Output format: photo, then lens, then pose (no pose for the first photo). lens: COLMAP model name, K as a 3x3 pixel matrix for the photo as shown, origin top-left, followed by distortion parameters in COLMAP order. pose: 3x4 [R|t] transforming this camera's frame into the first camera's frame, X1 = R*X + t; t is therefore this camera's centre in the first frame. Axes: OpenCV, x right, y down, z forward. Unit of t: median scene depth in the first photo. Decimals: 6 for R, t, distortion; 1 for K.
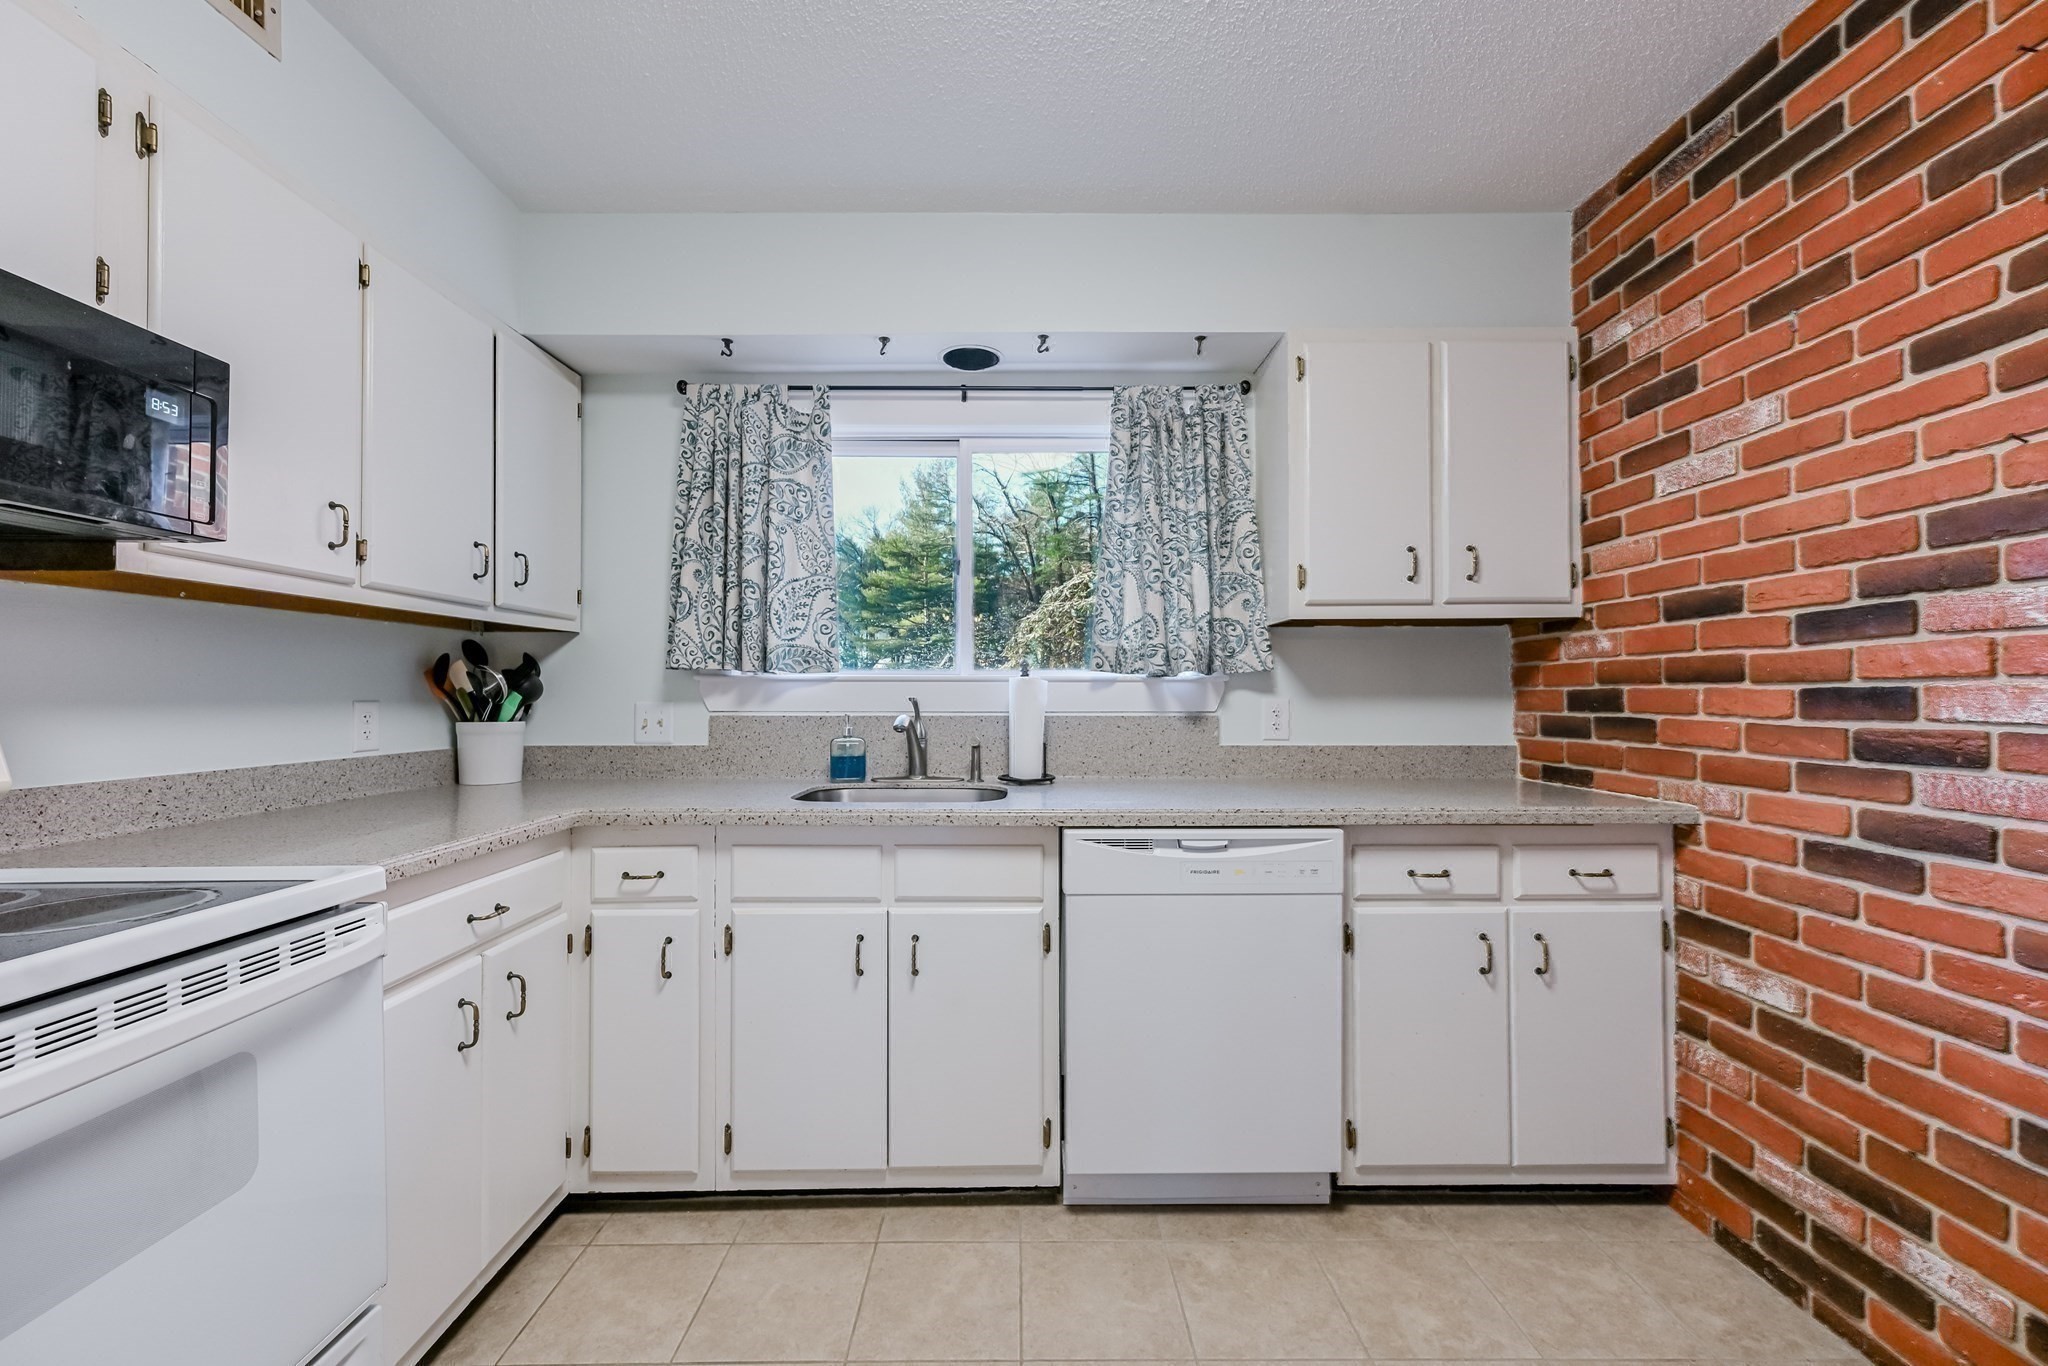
lens RADIAL K [[809.2, 0, 1026.2], [0, 809.2, 690.3], [0, 0, 1]] dist [-0.000872, -0.000068]
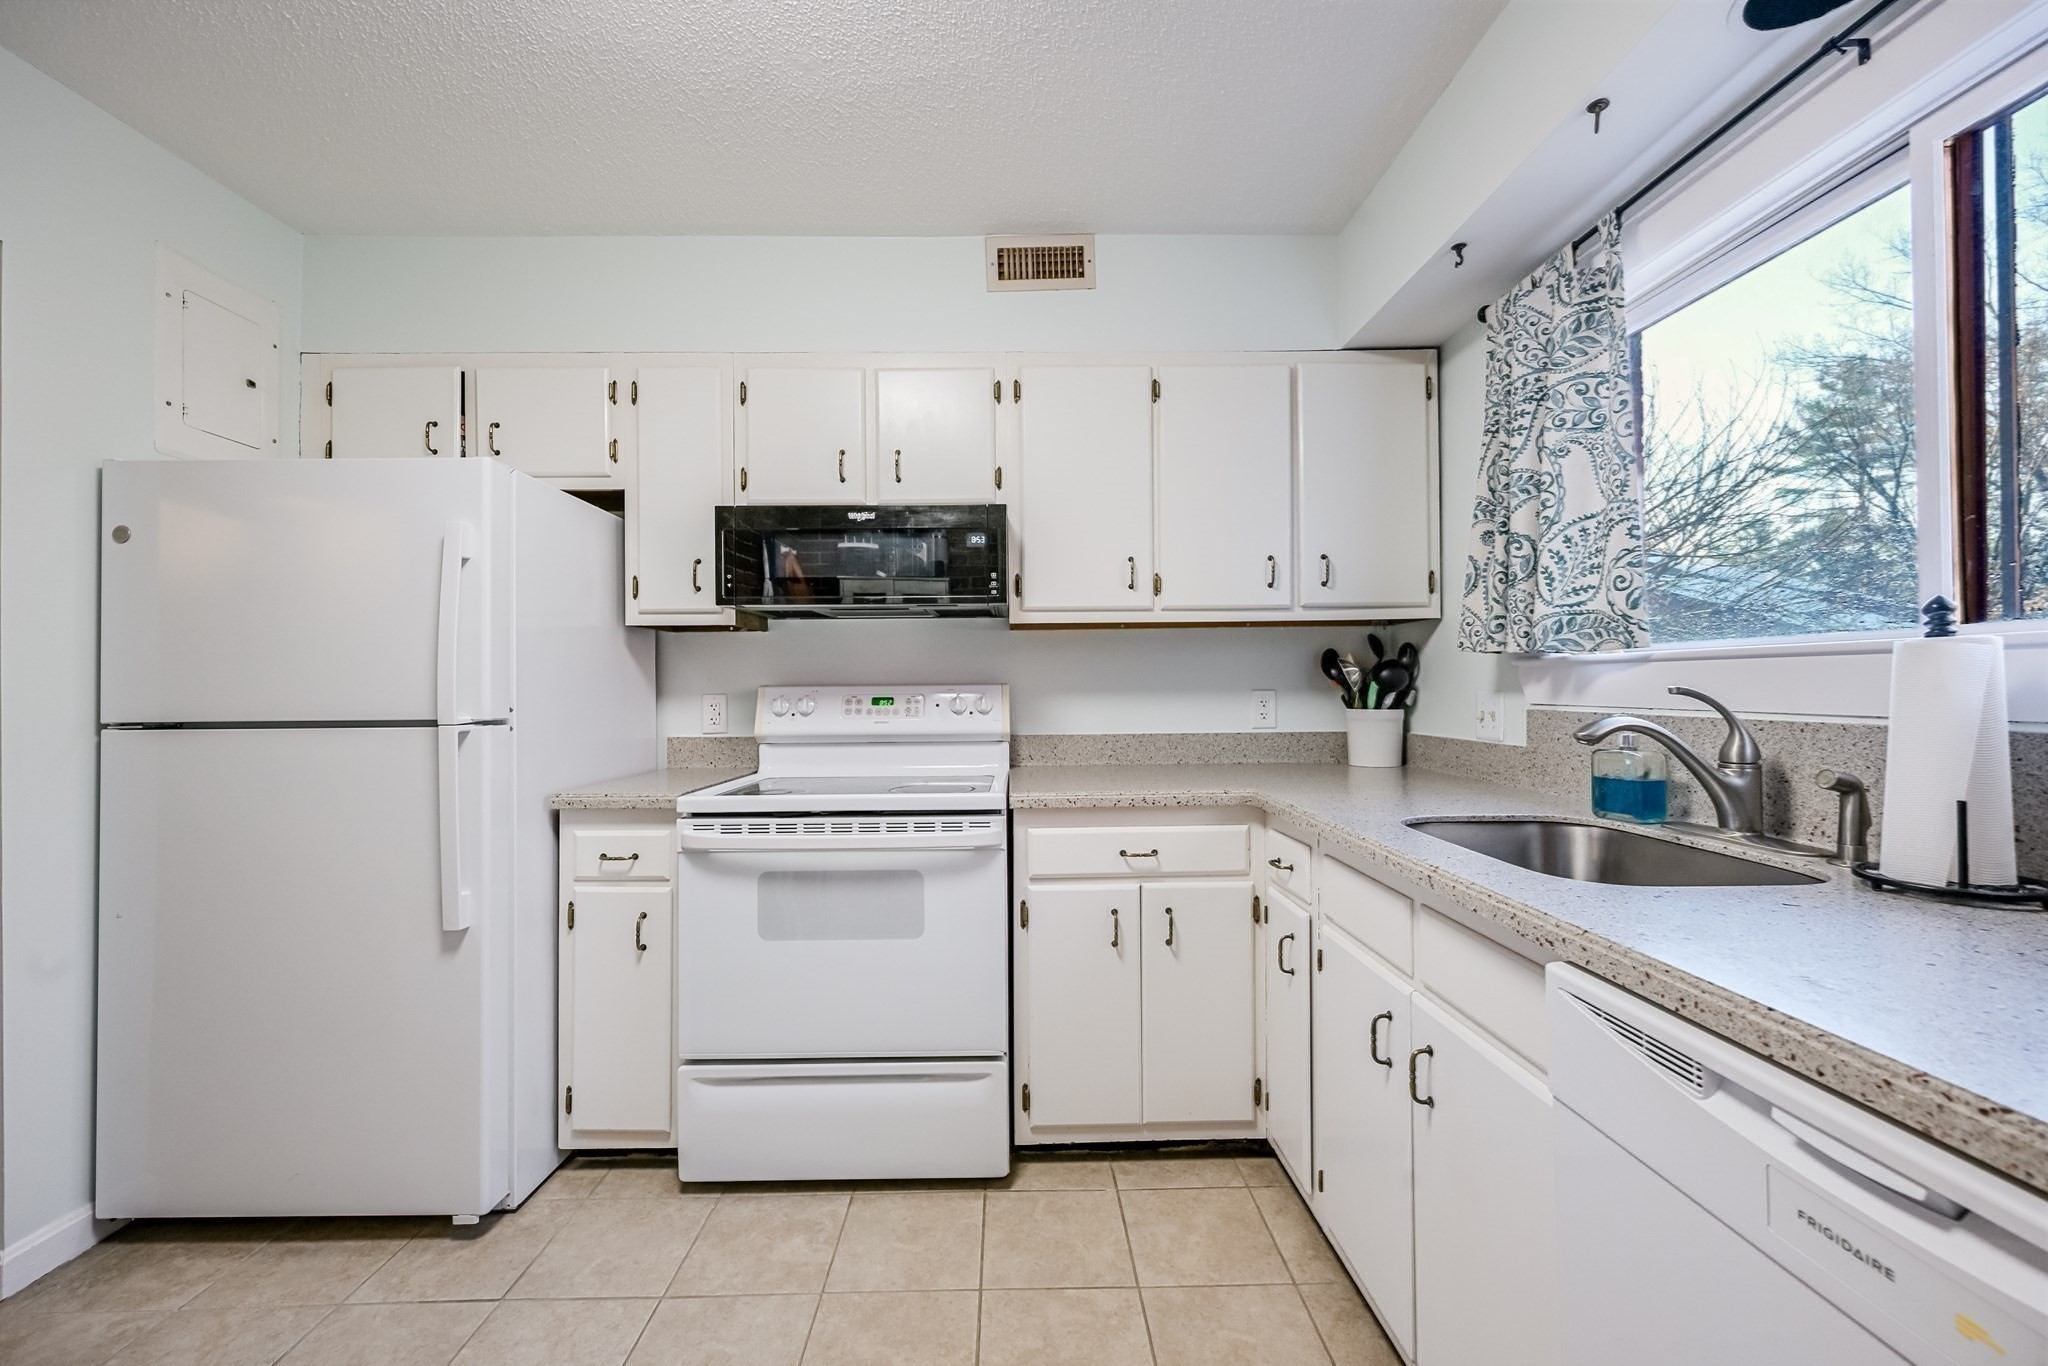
lens RADIAL K [[809.2, 0, 1020.8], [0, 809.2, 683.6], [0, 0, 1]] dist [-0.000872, -0.000068]
pose [[-0.002374, -0.001491, -0.999996, 0.420291], [0.016138, 0.999869, -0.001530, -0.000590], [0.999867, -0.016141, -0.002350, 0.530044]]
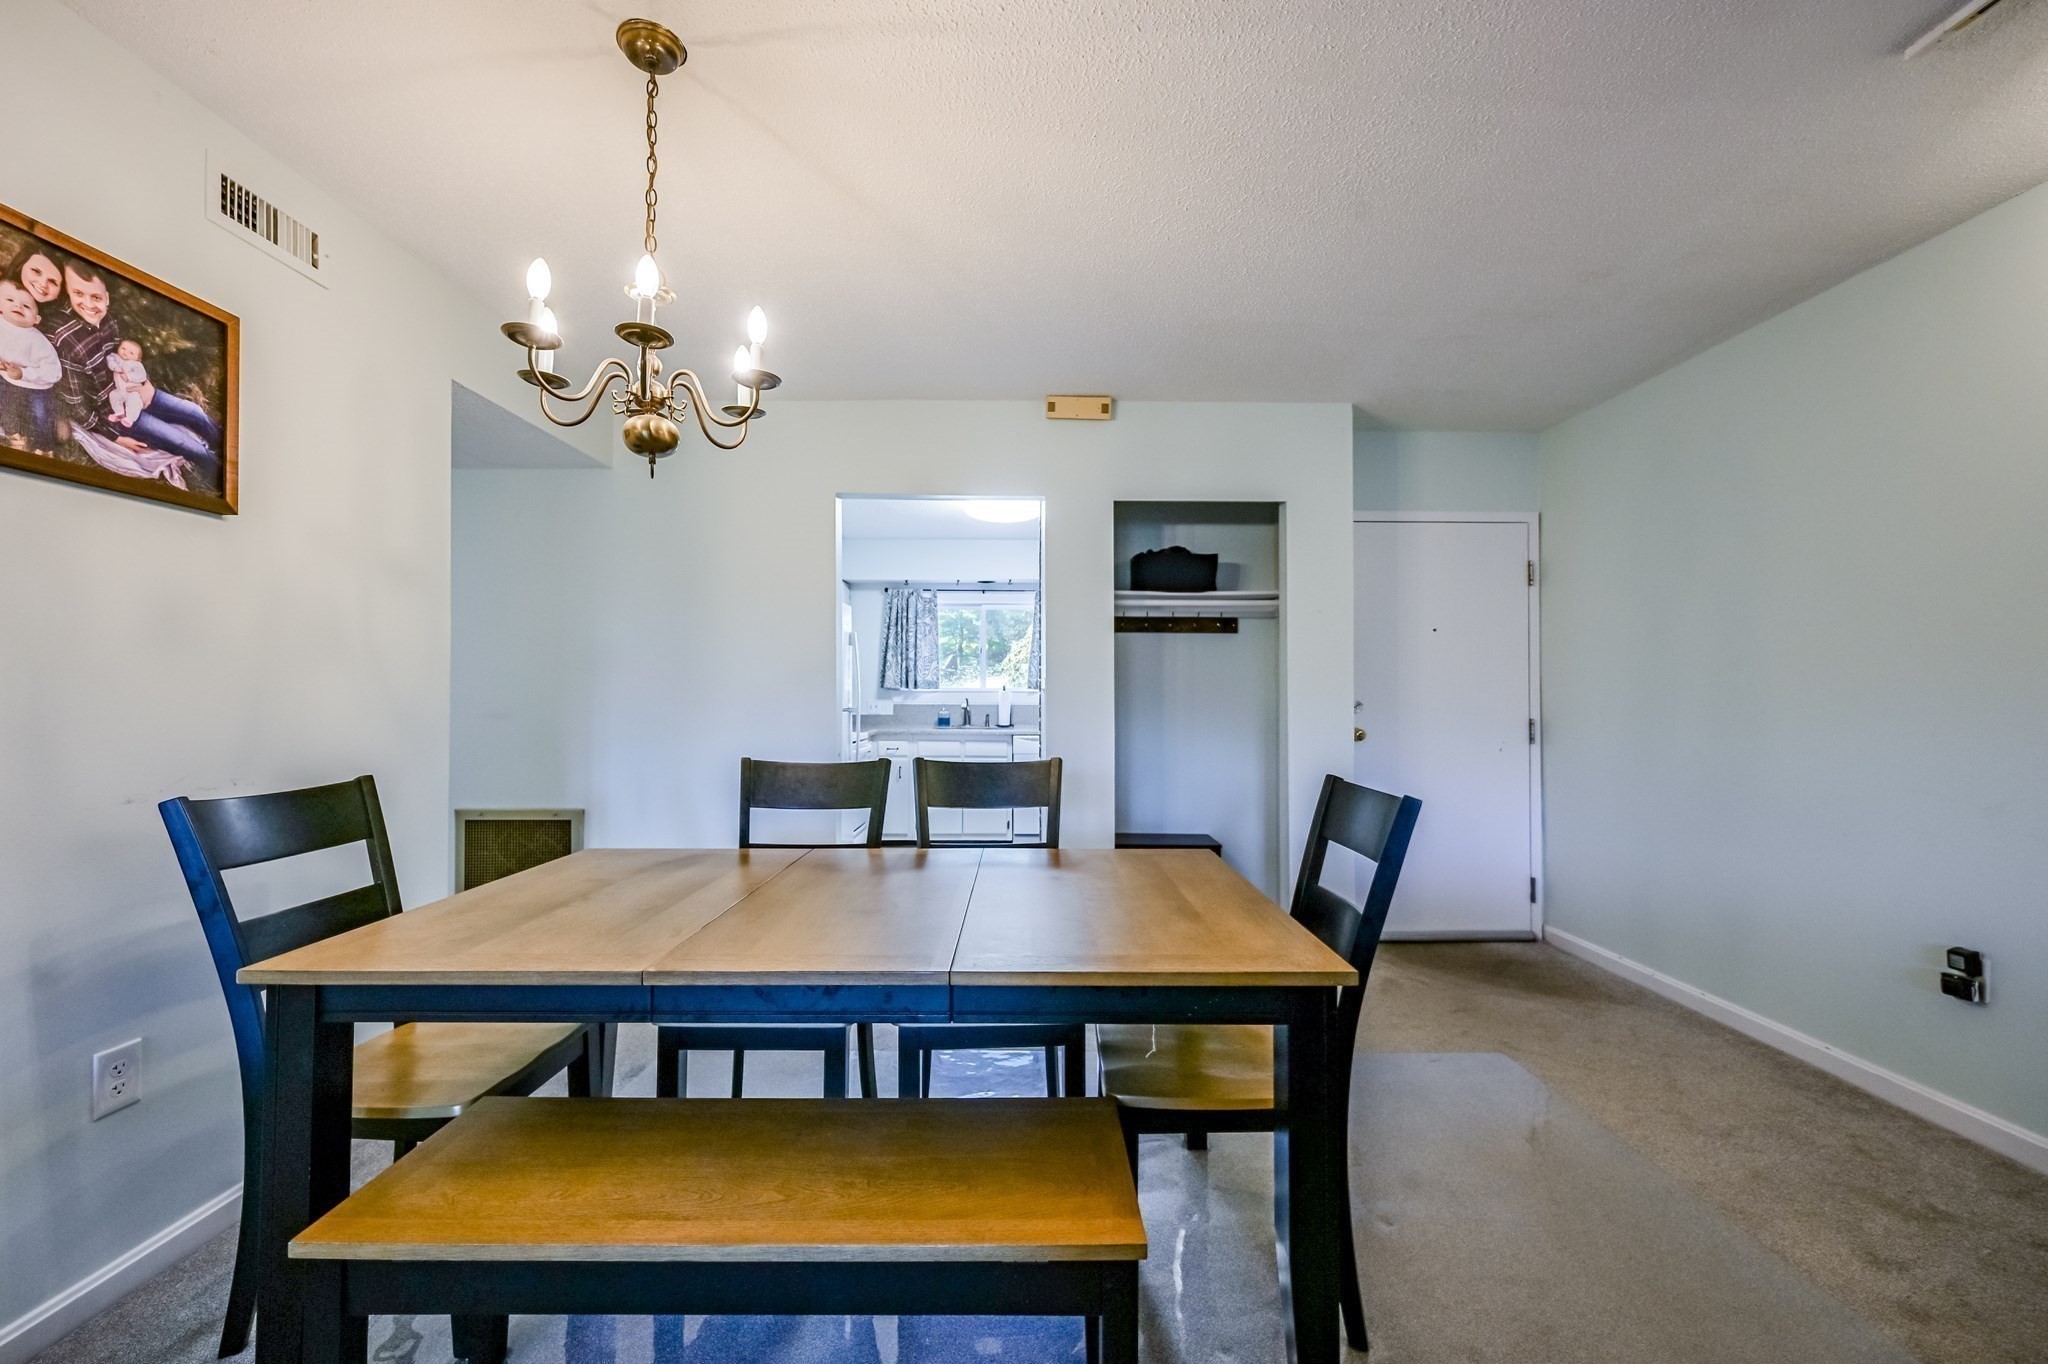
lens RADIAL K [[809.2, 0, 1019.8], [0, 809.2, 690.6], [0, 0, 1]] dist [-0.000872, -0.000068]
pose [[0.999958, 0.005973, -0.006900, 0.074631], [-0.005960, 0.999981, 0.001863, -0.024527], [0.006911, -0.001822, 0.999974, -1.927026]]
